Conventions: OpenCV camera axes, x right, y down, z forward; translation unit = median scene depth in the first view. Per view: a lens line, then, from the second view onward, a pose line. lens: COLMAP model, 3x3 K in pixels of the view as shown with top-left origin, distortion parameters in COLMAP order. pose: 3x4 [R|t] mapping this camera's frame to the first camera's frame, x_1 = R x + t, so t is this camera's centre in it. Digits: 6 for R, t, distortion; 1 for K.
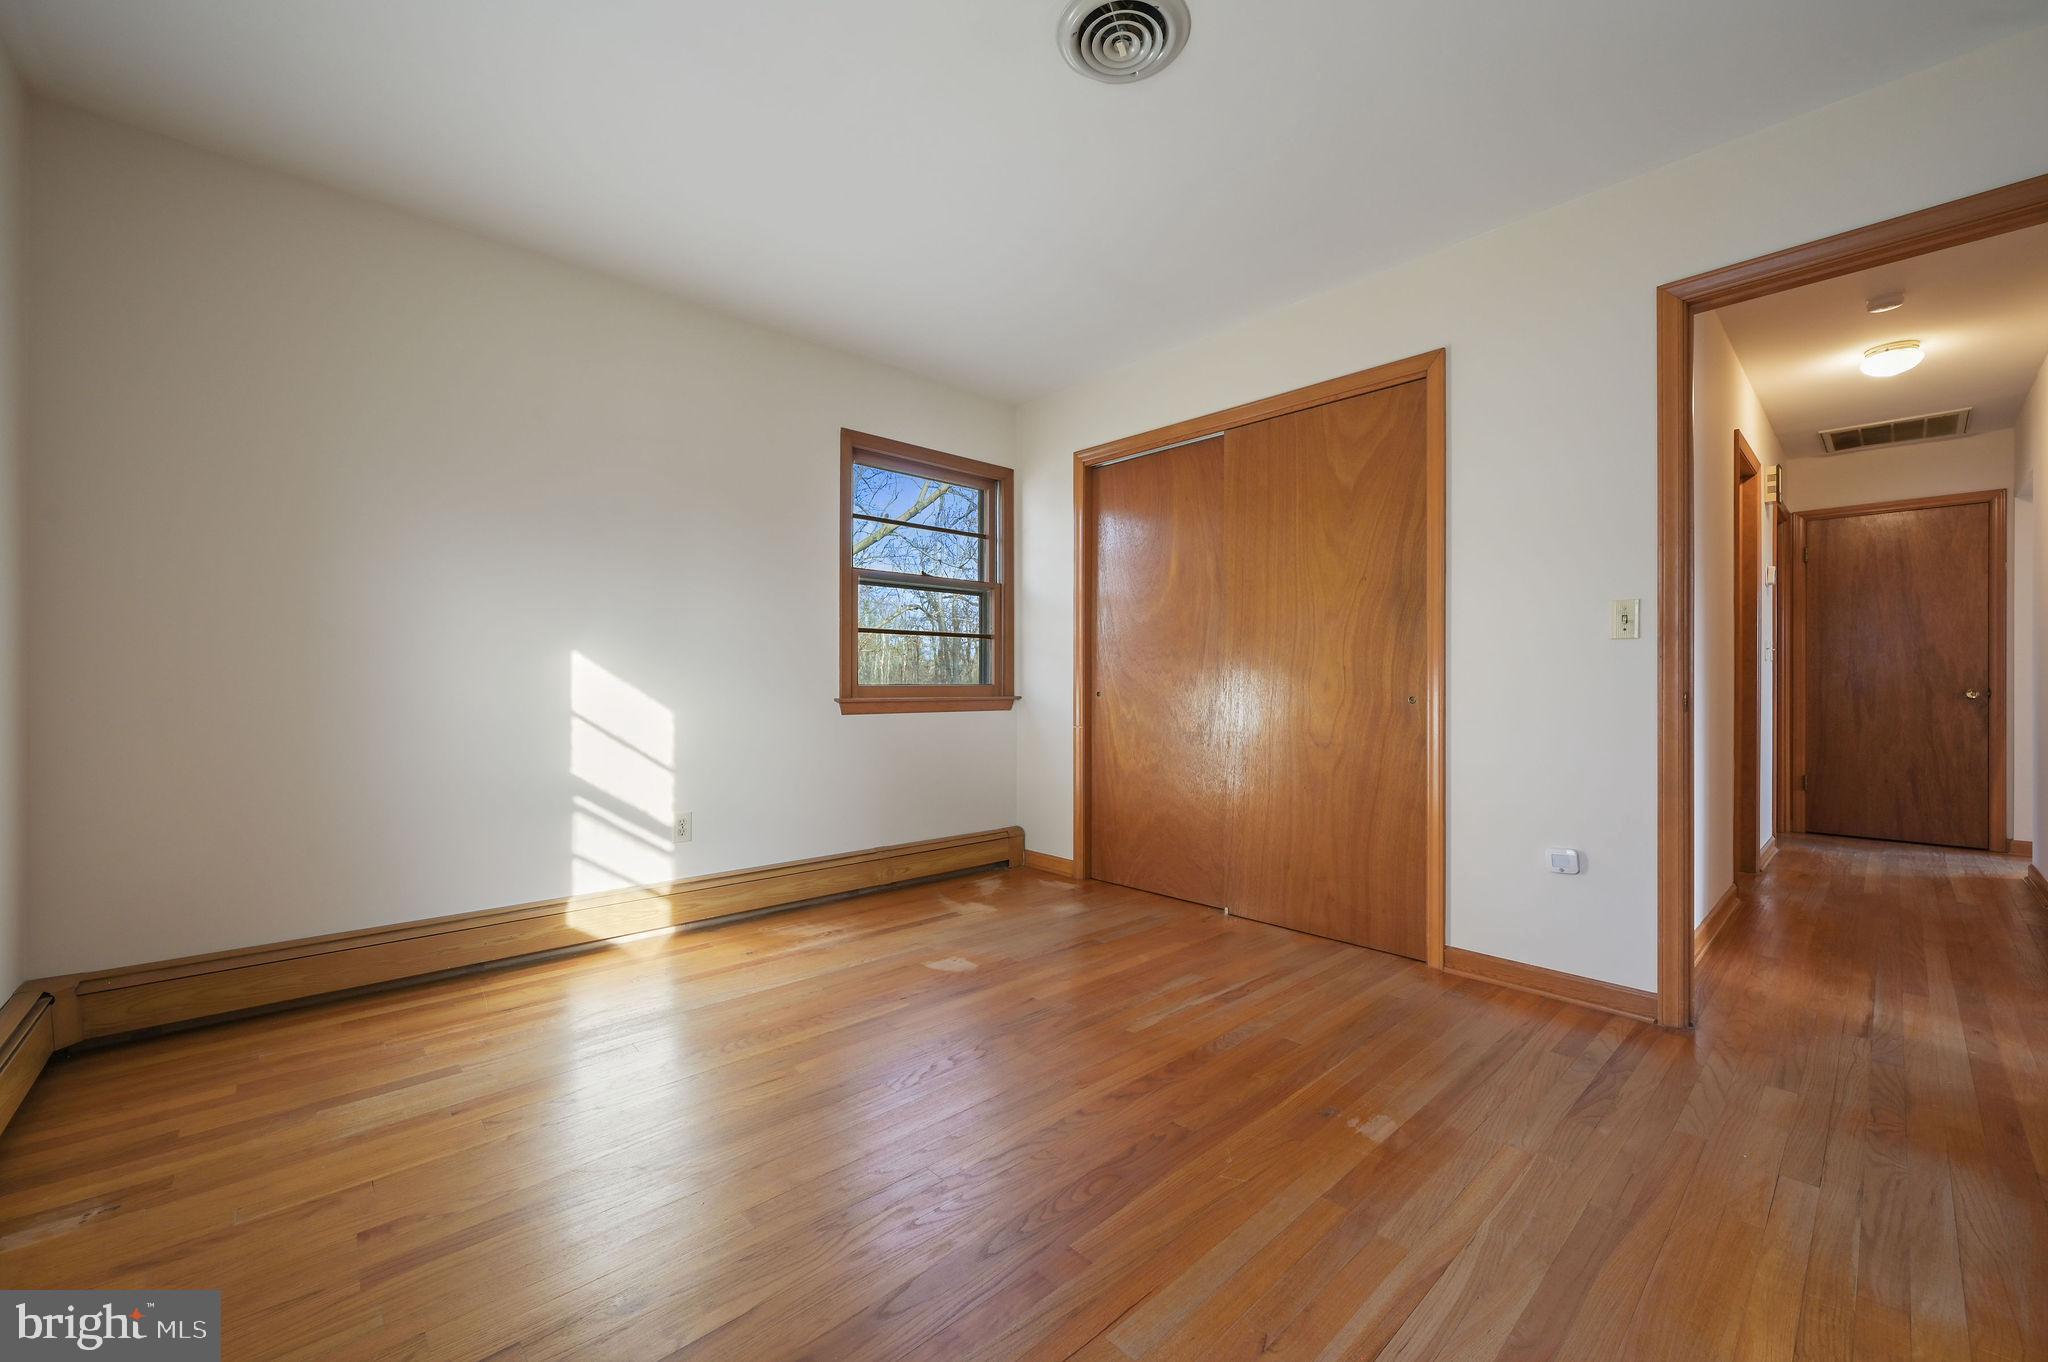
lens RADIAL K [[808.3, 0, 1026.7], [0, 808.3, 694.9], [0, 0, 1]] dist [-0.001558, -0.000186]
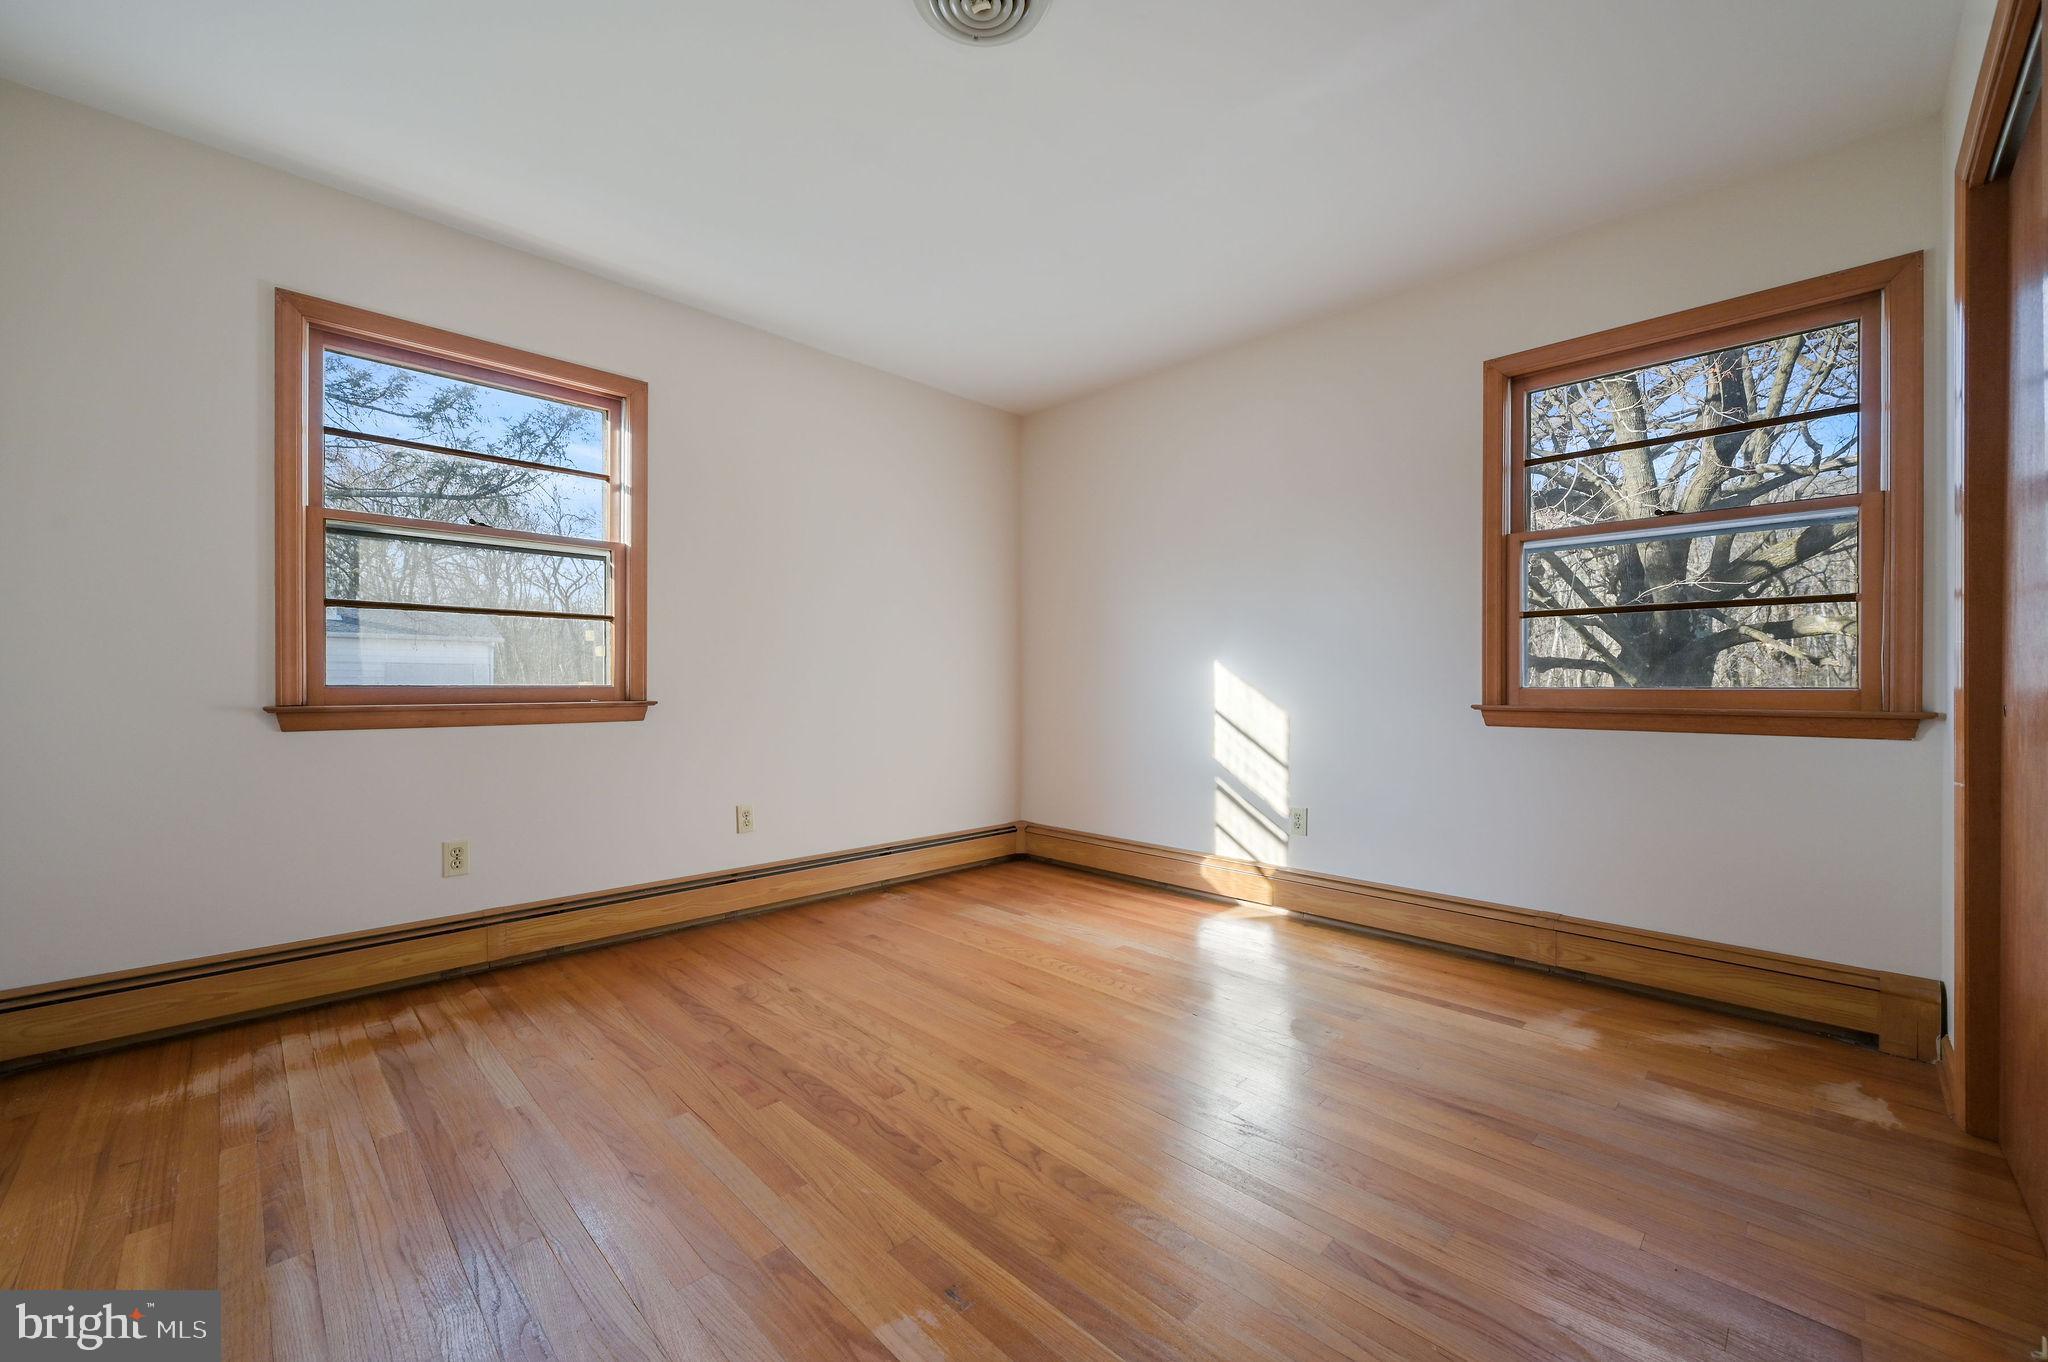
lens RADIAL K [[799.0, 0, 1017.6], [0, 799.0, 690.5], [0, 0, 1]] dist [0.000273, -0.000061]
pose [[0.028065, 0.004331, -0.999597, 0.642002], [-0.013379, 0.999903, 0.003957, -0.008266], [0.999517, 0.013262, 0.028121, 0.618940]]
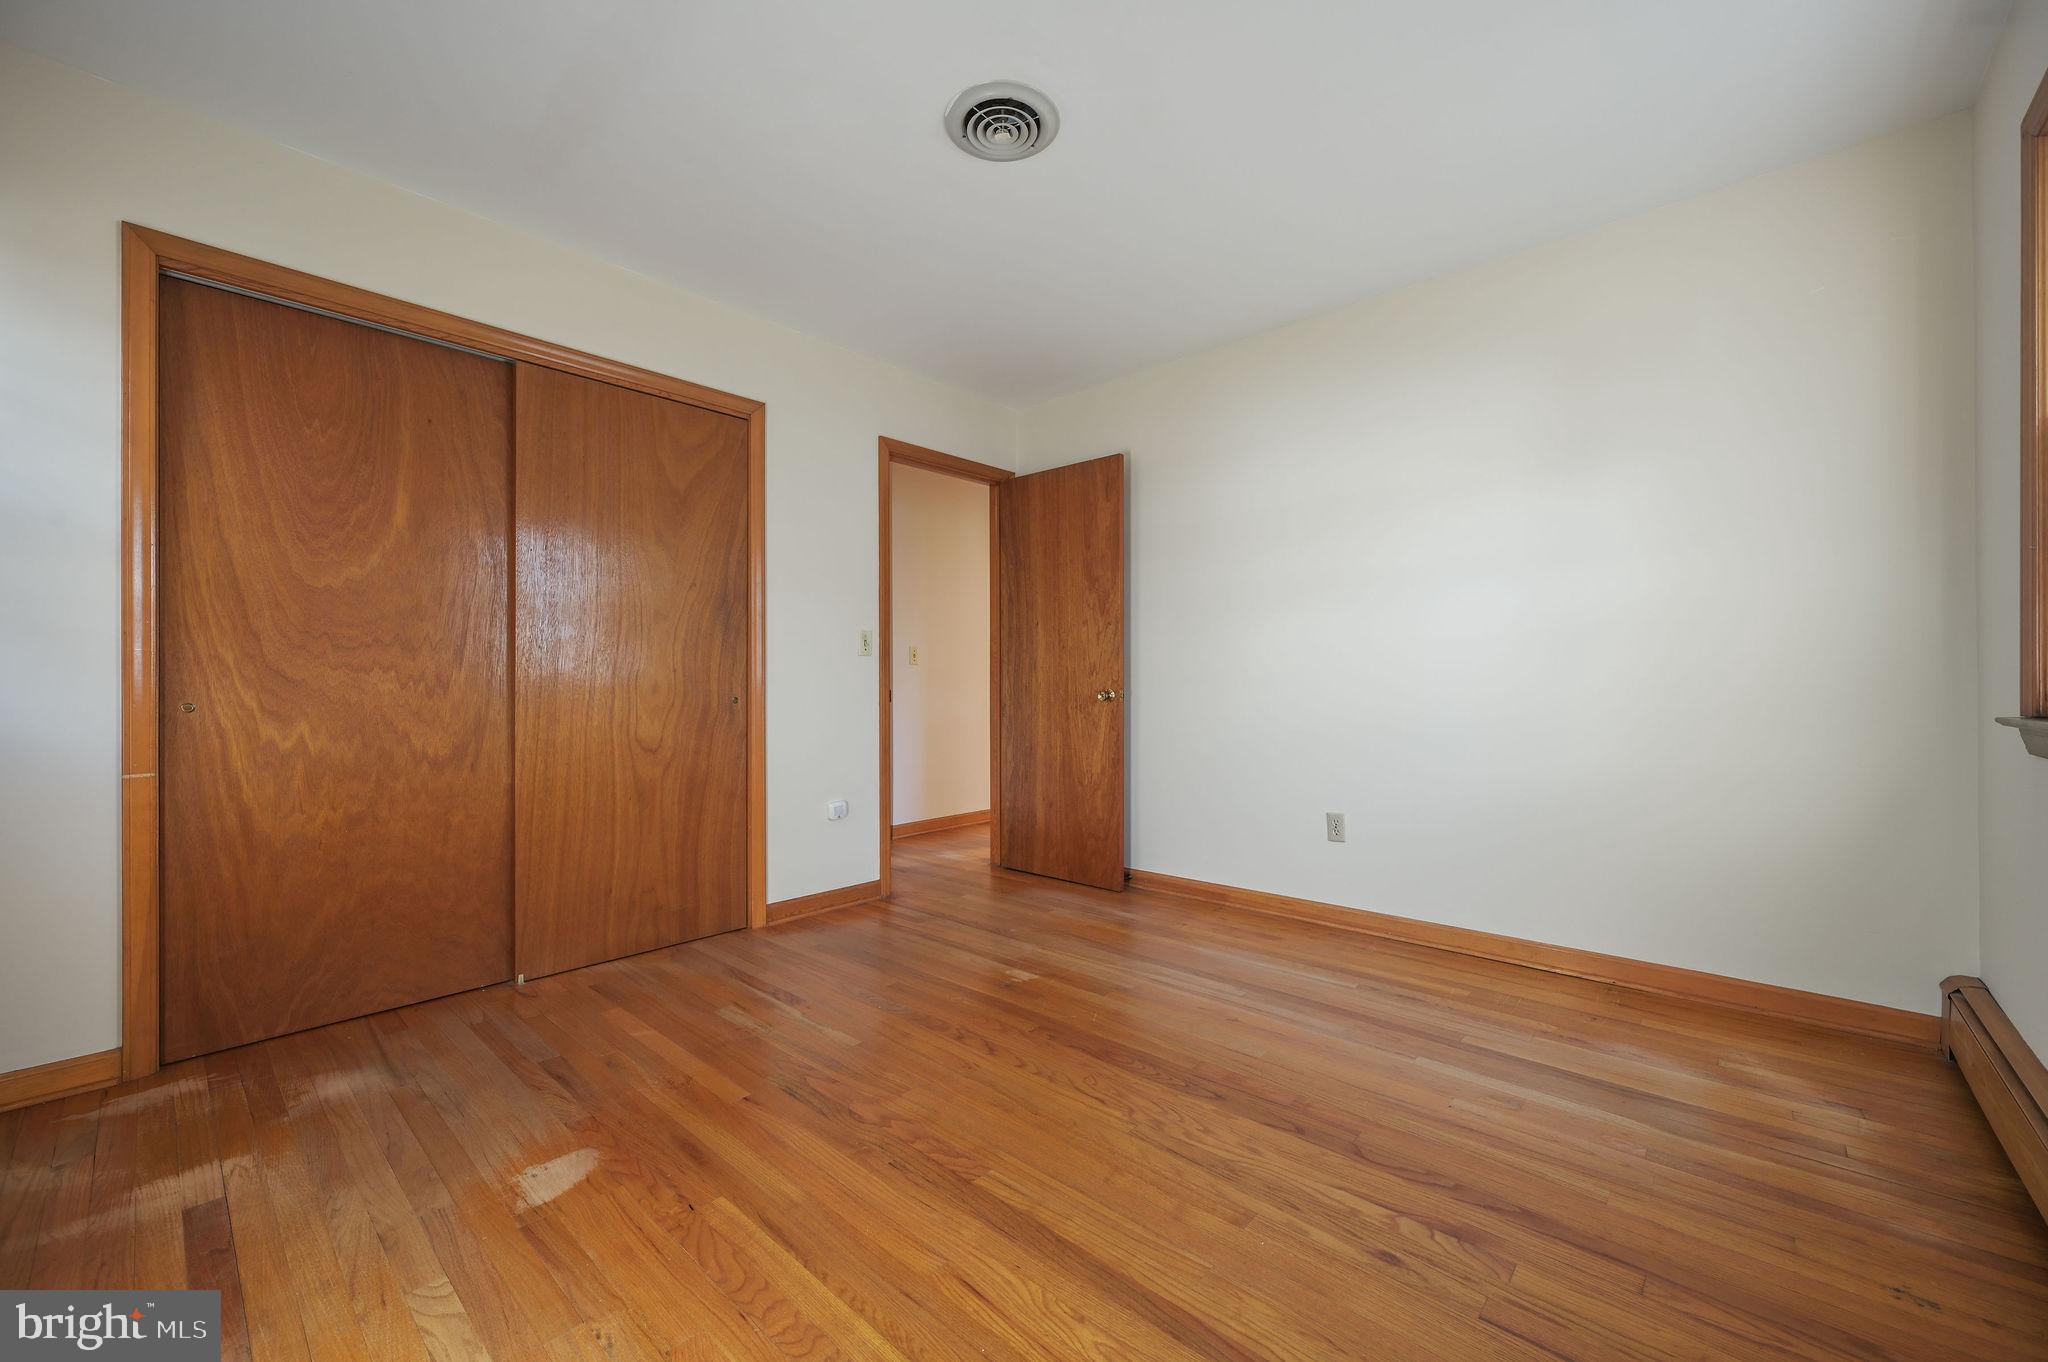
lens RADIAL K [[808.3, 0, 1026.7], [0, 808.3, 694.9], [0, 0, 1]] dist [-0.001558, -0.000186]
pose [[-0.088092, -0.017336, 0.995961, -0.634555], [0.013600, 0.999734, 0.018605, -0.015725], [-0.996020, 0.015184, -0.087833, 0.650180]]
